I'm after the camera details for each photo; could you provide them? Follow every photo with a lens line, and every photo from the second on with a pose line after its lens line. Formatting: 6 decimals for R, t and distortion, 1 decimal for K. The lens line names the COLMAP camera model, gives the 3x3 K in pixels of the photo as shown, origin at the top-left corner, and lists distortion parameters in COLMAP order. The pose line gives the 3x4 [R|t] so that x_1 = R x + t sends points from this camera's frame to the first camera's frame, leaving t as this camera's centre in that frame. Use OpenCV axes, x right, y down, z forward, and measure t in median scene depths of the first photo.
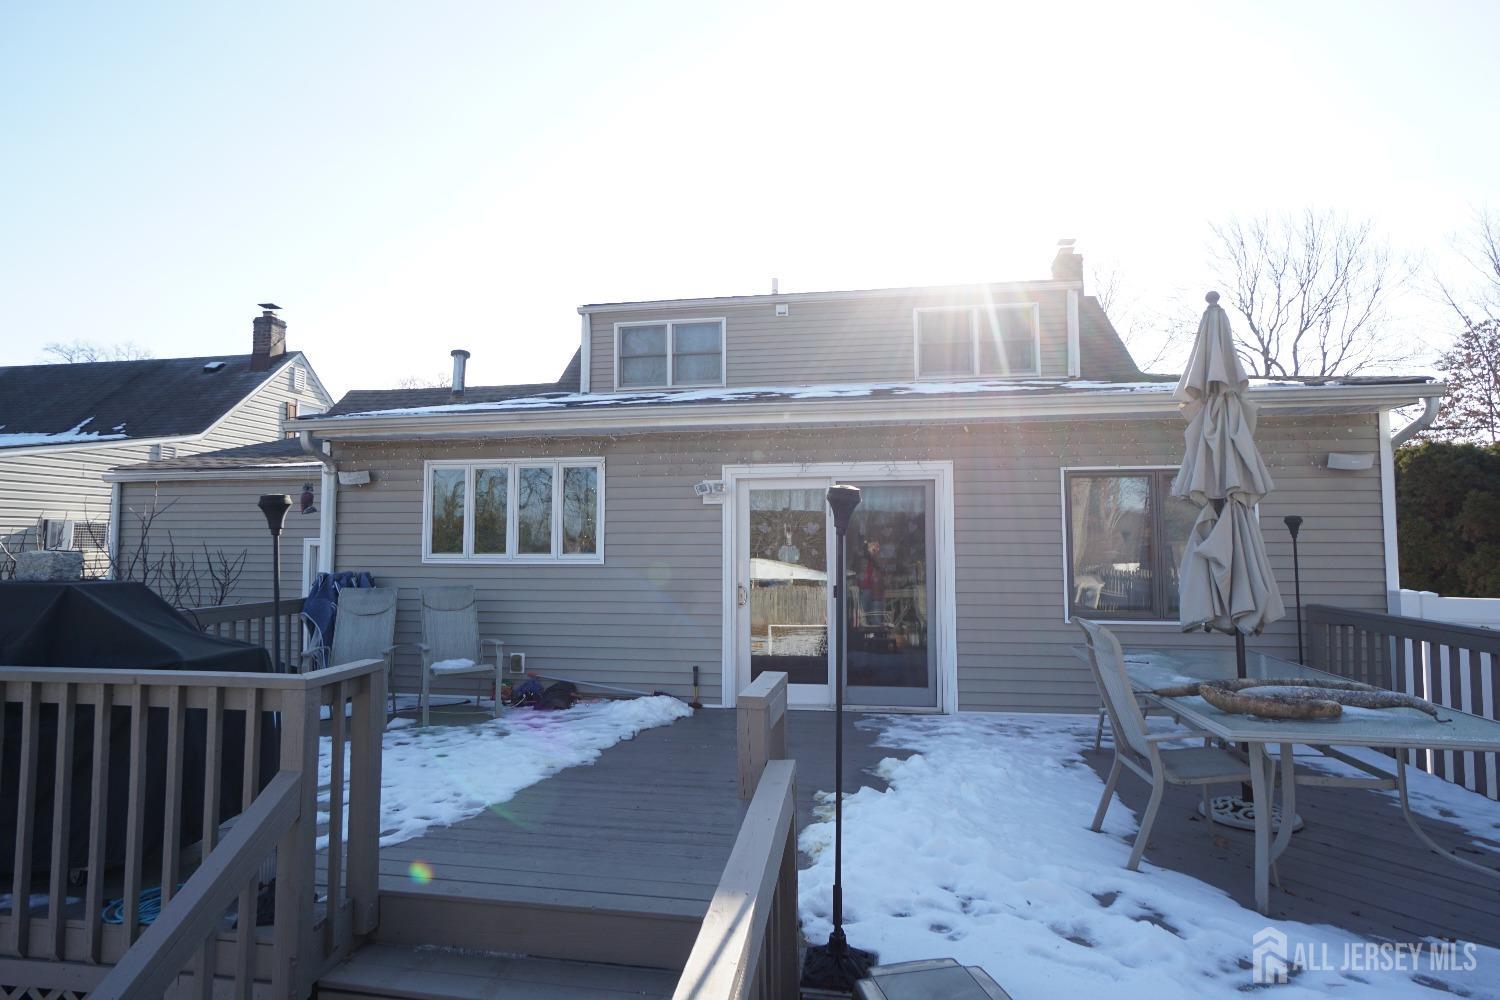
lens RADIAL K [[748.4, 0, 750.0], [0, 748.4, 500.0], [0, 0, 1]] dist [-0.002337, -0.000239]
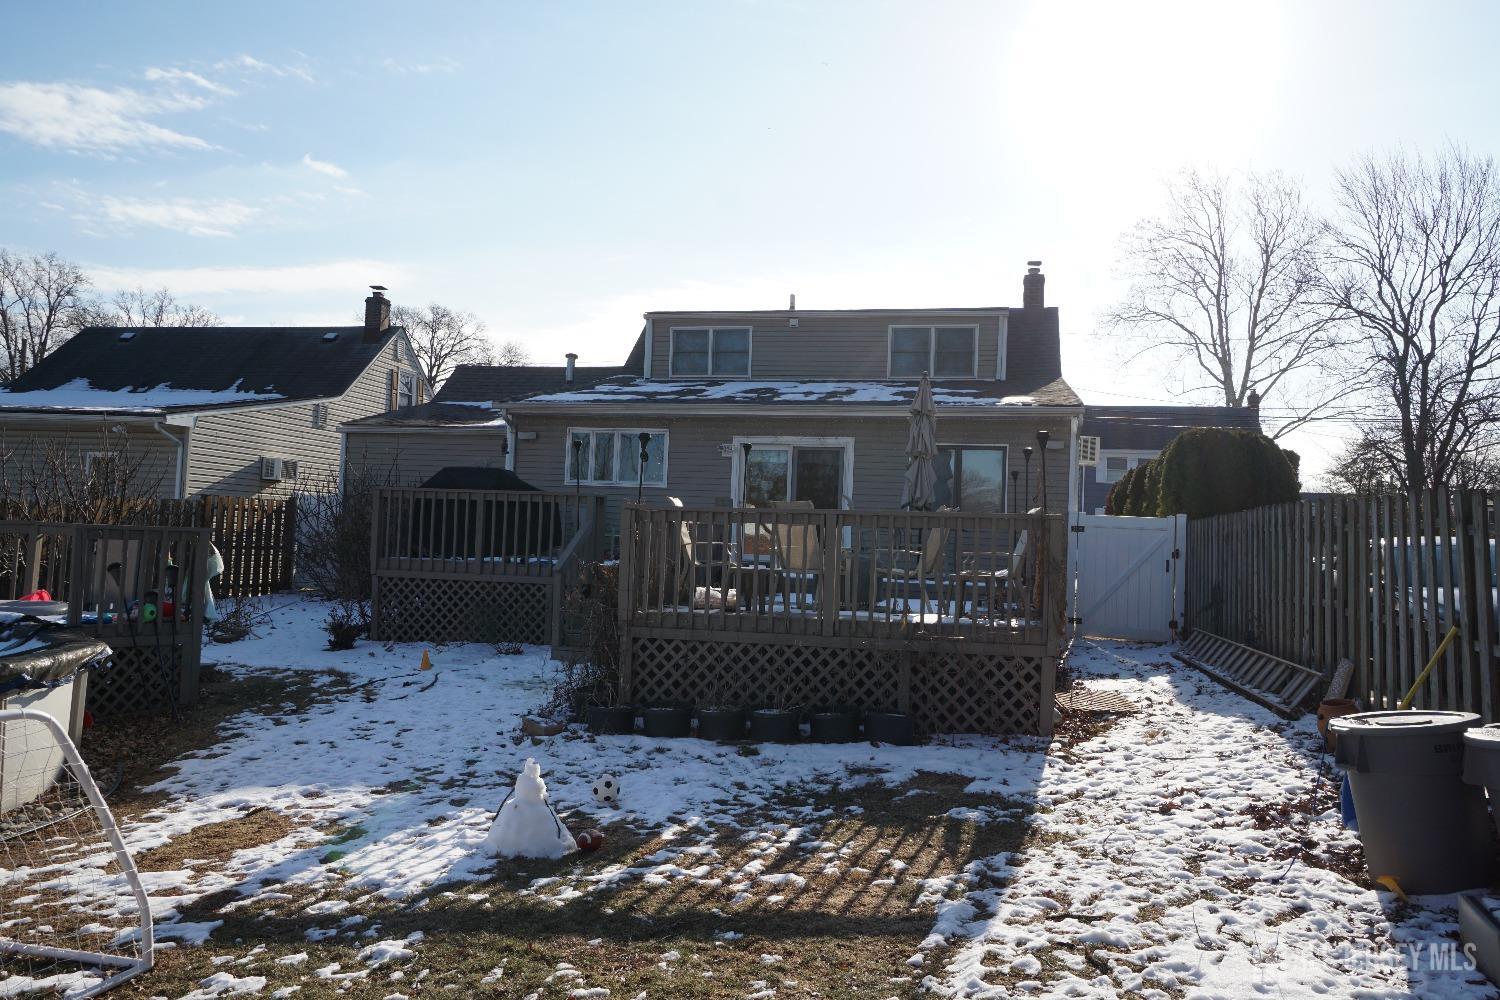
lens RADIAL K [[1110.9, 0, 742.8], [0, 1110.9, 490.5], [0, 0, 1]] dist [0.041563, 0.005897]
pose [[0.995832, 0.039134, -0.082384, 0.119118], [-0.038816, 0.999231, 0.005455, 0.039319], [0.082534, -0.002234, 0.996586, -0.941102]]
